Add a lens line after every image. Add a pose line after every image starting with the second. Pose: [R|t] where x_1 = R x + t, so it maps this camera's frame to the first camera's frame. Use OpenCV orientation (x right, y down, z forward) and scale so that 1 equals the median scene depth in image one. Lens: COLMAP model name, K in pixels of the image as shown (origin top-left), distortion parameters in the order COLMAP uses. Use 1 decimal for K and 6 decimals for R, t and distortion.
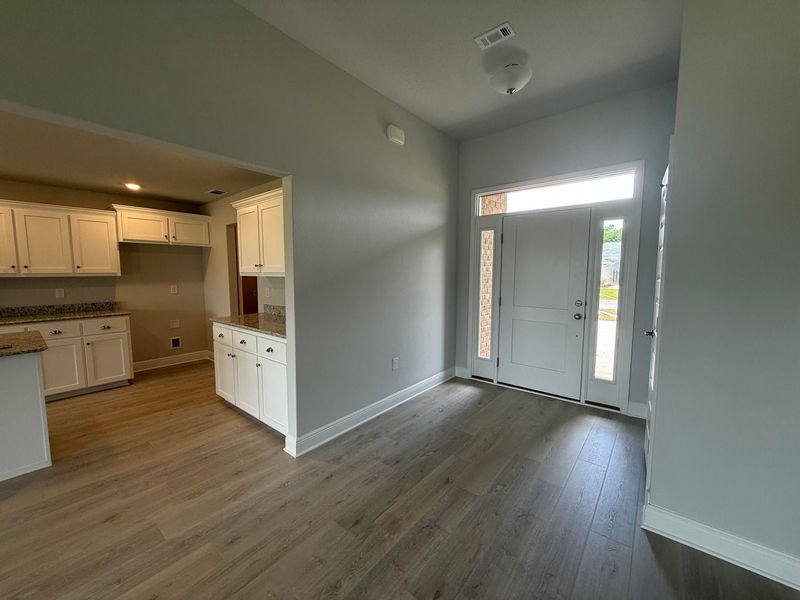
lens RADIAL K [[318.0, 0, 400.3], [0, 318.0, 298.3], [0, 0, 1]] dist [0.001582, 0.000384]
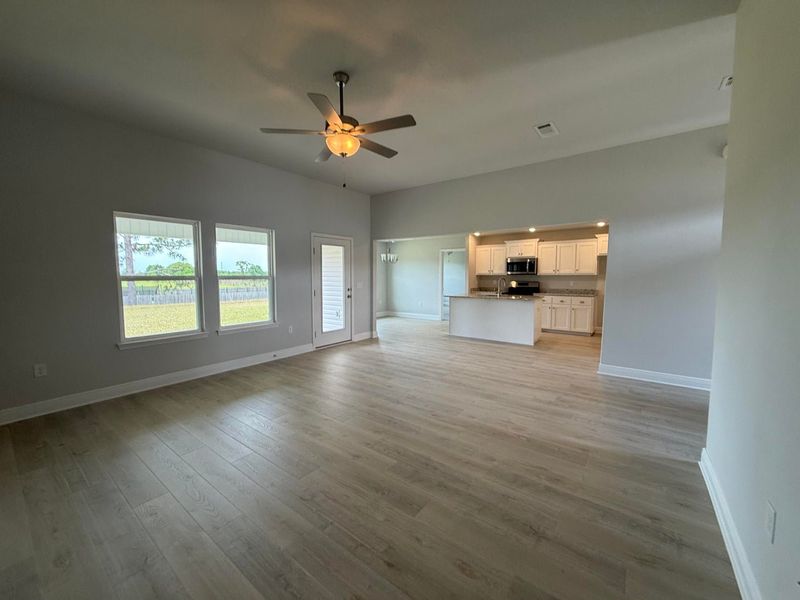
lens RADIAL K [[318.0, 0, 397.5], [0, 318.0, 299.7], [0, 0, 1]] dist [0.001582, 0.000384]
pose [[0.038209, 0.080927, -0.995987, 0.884116], [-0.082033, 0.993605, 0.077586, 0.020326], [0.995897, 0.078739, 0.044604, -0.162962]]
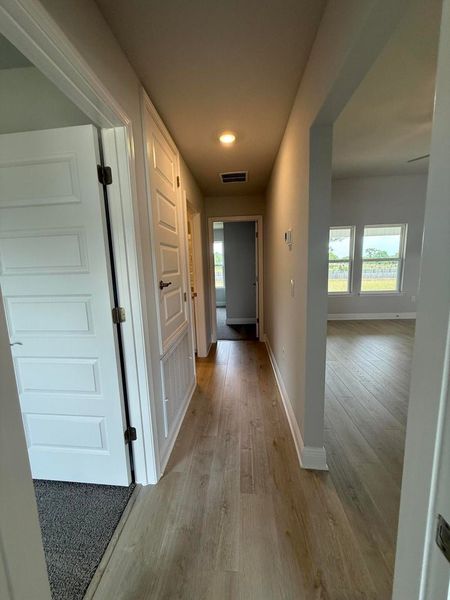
lens RADIAL K [[238.5, 0, 226.5], [0, 238.5, 301.7], [0, 0, 1]] dist [0.001582, 0.000384]
pose [[-0.808850, 0.114706, -0.576718, 1.106998], [-0.016350, 0.976022, 0.217056, 0.029819], [0.587787, 0.184995, -0.787580, -0.112204]]
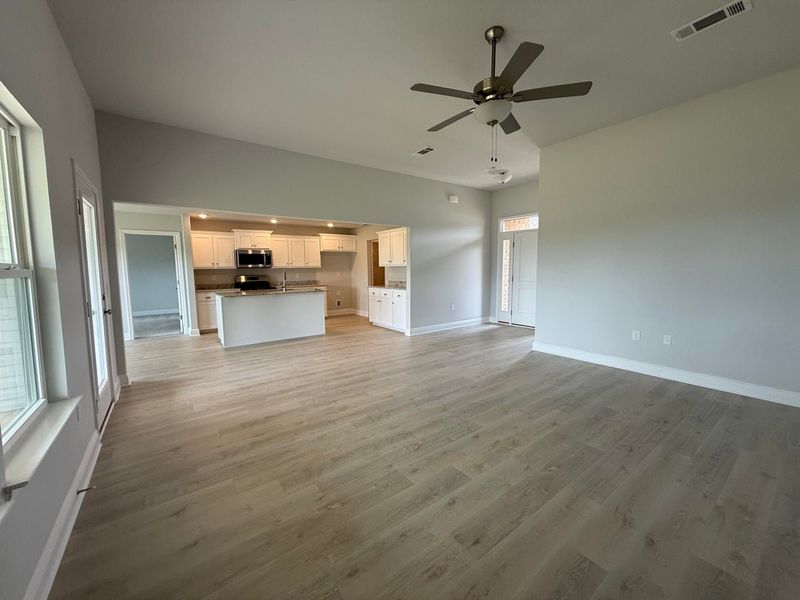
lens RADIAL K [[318.0, 0, 398.8], [0, 318.0, 299.0], [0, 0, 1]] dist [0.001582, 0.000384]
pose [[0.969649, 0.013405, -0.244134, 0.126425], [-0.009614, 0.999814, 0.016713, 0.100359], [0.244313, -0.013859, 0.969597, -0.935703]]
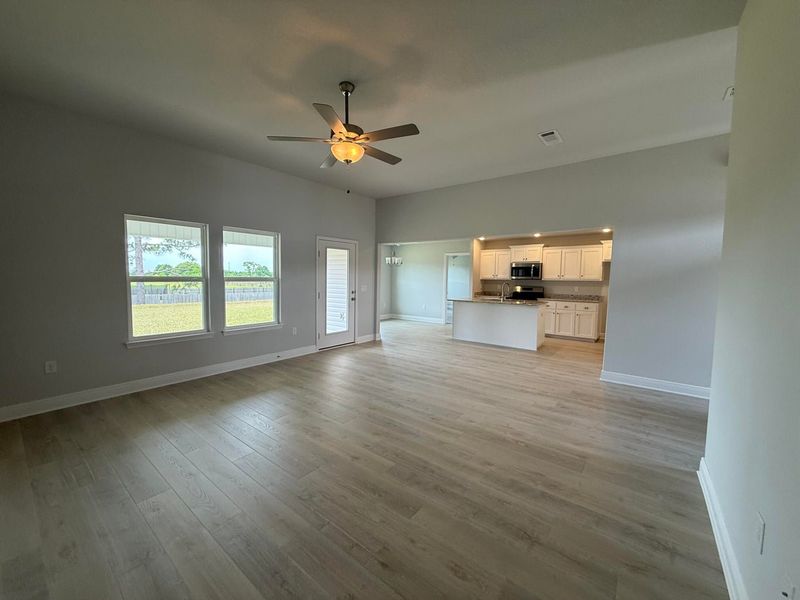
lens RADIAL K [[318.0, 0, 398.5], [0, 318.0, 298.4], [0, 0, 1]] dist [0.001582, 0.000384]
pose [[0.022372, 0.070082, -0.997290, 0.895461], [-0.096049, 0.993076, 0.067631, 0.014429], [0.995125, 0.094276, 0.028948, -0.154020]]
